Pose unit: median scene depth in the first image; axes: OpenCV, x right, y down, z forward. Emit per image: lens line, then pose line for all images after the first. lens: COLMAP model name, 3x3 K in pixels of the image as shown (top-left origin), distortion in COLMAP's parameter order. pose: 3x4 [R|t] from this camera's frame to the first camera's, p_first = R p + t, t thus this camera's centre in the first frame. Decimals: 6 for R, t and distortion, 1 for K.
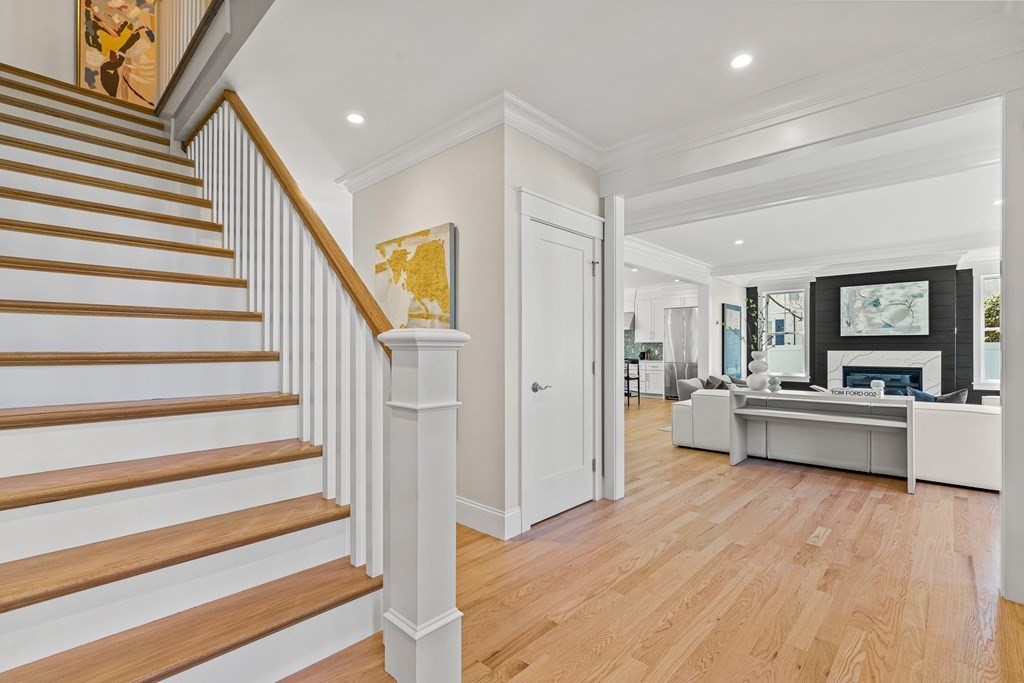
lens RADIAL K [[461.2, 0, 514.0], [0, 461.2, 346.4], [0, 0, 1]] dist [0.000300, 0.001028]
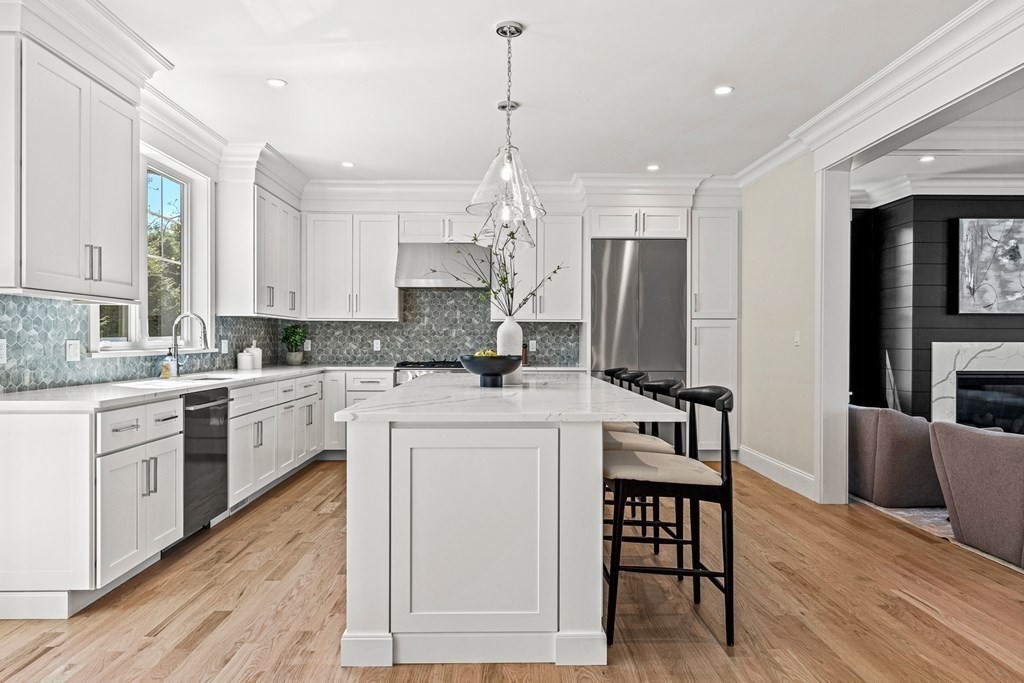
lens RADIAL K [[671.7, 0, 510.1], [0, 671.7, 341.1], [0, 0, 1]] dist [0.008075, 0.009011]
pose [[0.706562, -0.000126, 0.707652, -0.187490], [-0.006141, 0.999961, 0.006309, 0.006979], [-0.707625, -0.008804, 0.706533, 0.856339]]
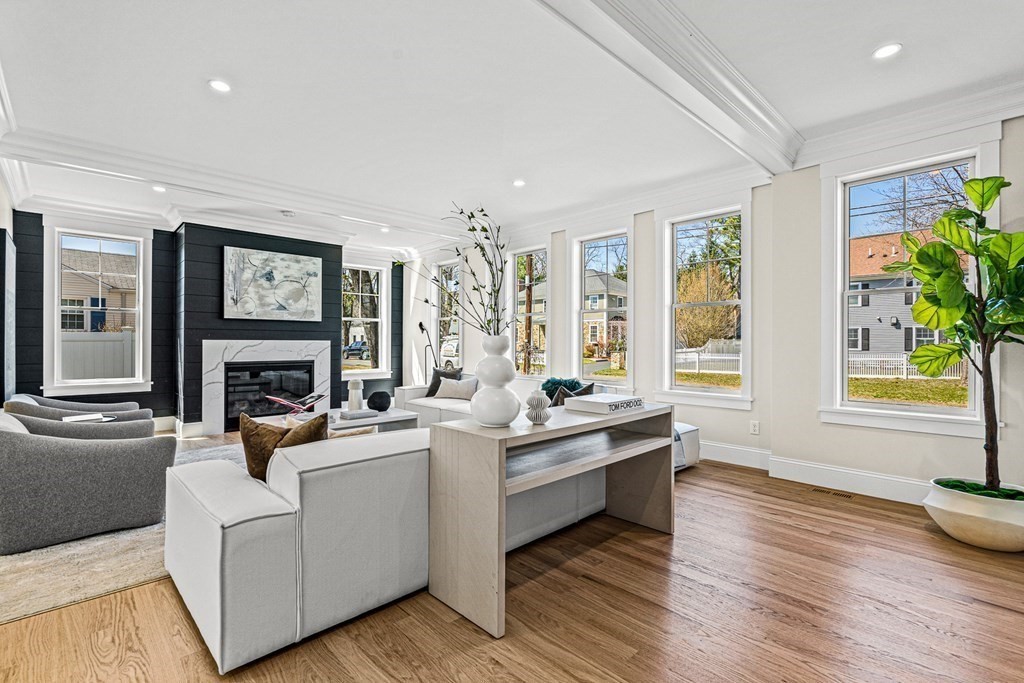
lens RADIAL K [[461.2, 0, 510.7], [0, 461.2, 343.4], [0, 0, 1]] dist [0.000300, 0.001028]
pose [[0.057376, -0.000628, 0.998352, 0.058677], [-0.008994, 0.999959, 0.001146, 0.010624], [-0.998312, -0.009045, 0.057368, 0.563871]]
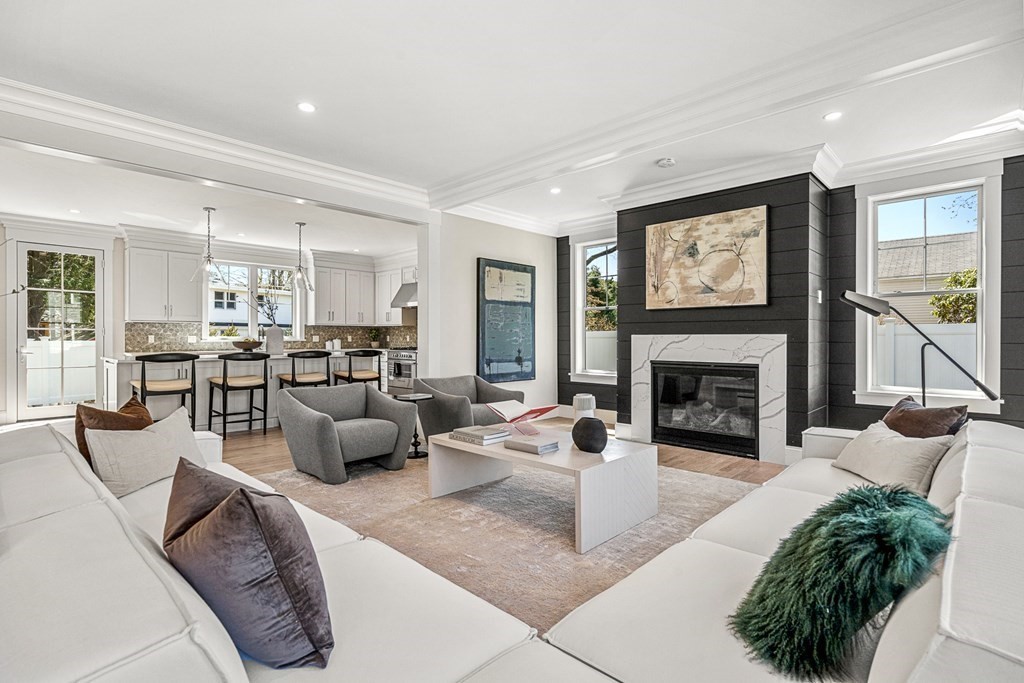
lens RADIAL K [[497.4, 0, 516.3], [0, 497.4, 338.1], [0, 0, 1]] dist [0.005789, -0.002074]
pose [[0.999996, -0.001730, -0.002310, 0.568012], [0.001749, 0.999966, 0.008003, 0.008807], [0.002296, -0.008007, 0.999965, 0.385147]]
